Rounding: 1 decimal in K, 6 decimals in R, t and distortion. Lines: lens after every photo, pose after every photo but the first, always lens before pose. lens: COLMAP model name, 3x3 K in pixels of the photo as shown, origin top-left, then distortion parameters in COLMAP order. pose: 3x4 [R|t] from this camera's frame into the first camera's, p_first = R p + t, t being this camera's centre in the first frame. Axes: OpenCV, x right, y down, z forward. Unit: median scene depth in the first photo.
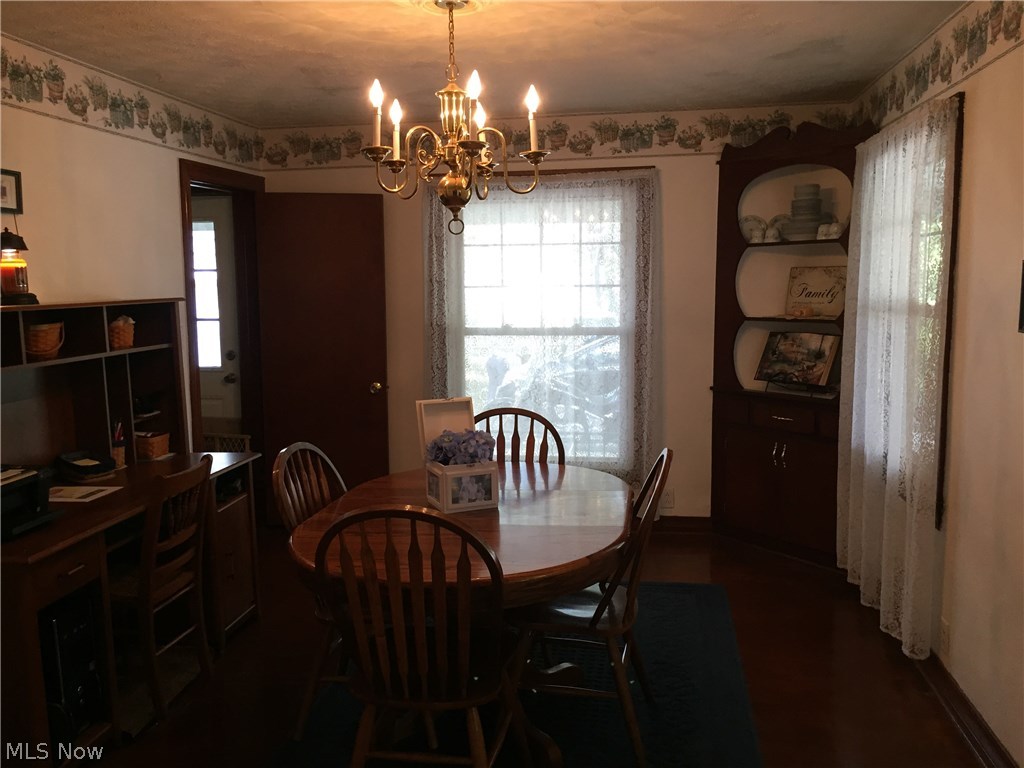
lens RADIAL K [[882.6, 0, 511.8], [0, 882.6, 385.7], [0, 0, 1]] dist [0.038443, -0.019602]
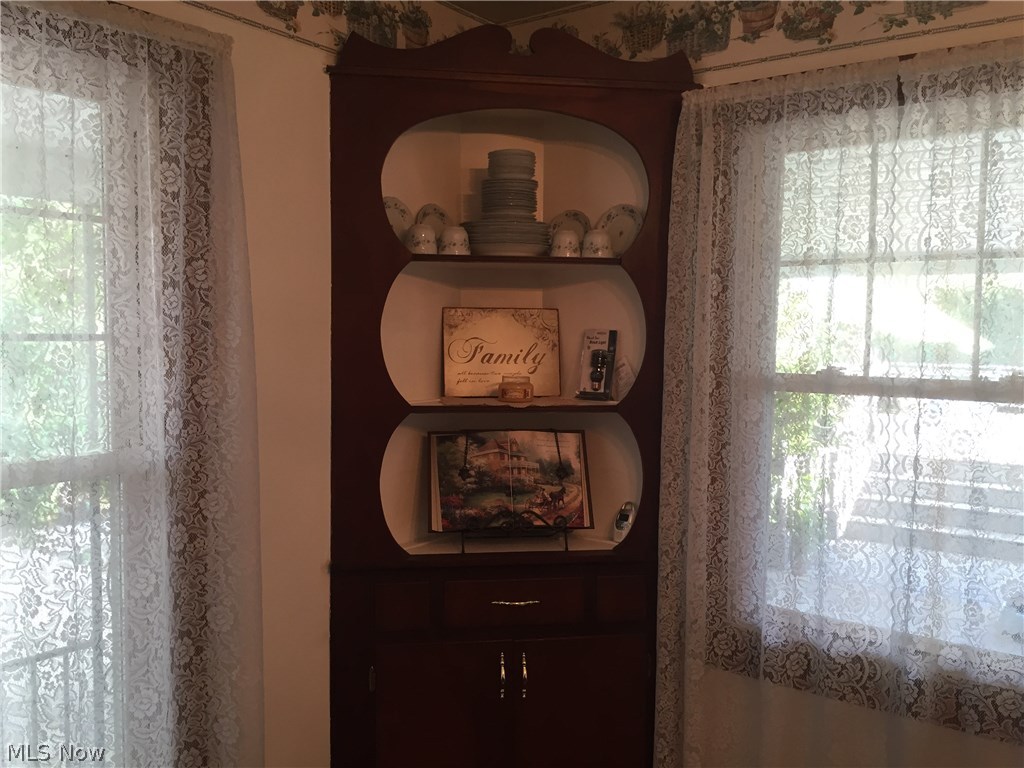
lens RADIAL K [[882.6, 0, 511.2], [0, 882.6, 384.5], [0, 0, 1]] dist [0.038443, -0.019602]
pose [[0.458072, -0.040414, 0.887996, -0.137470], [0.091031, 0.995847, -0.001636, -0.085070], [-0.884242, 0.081584, 0.459848, 0.745069]]
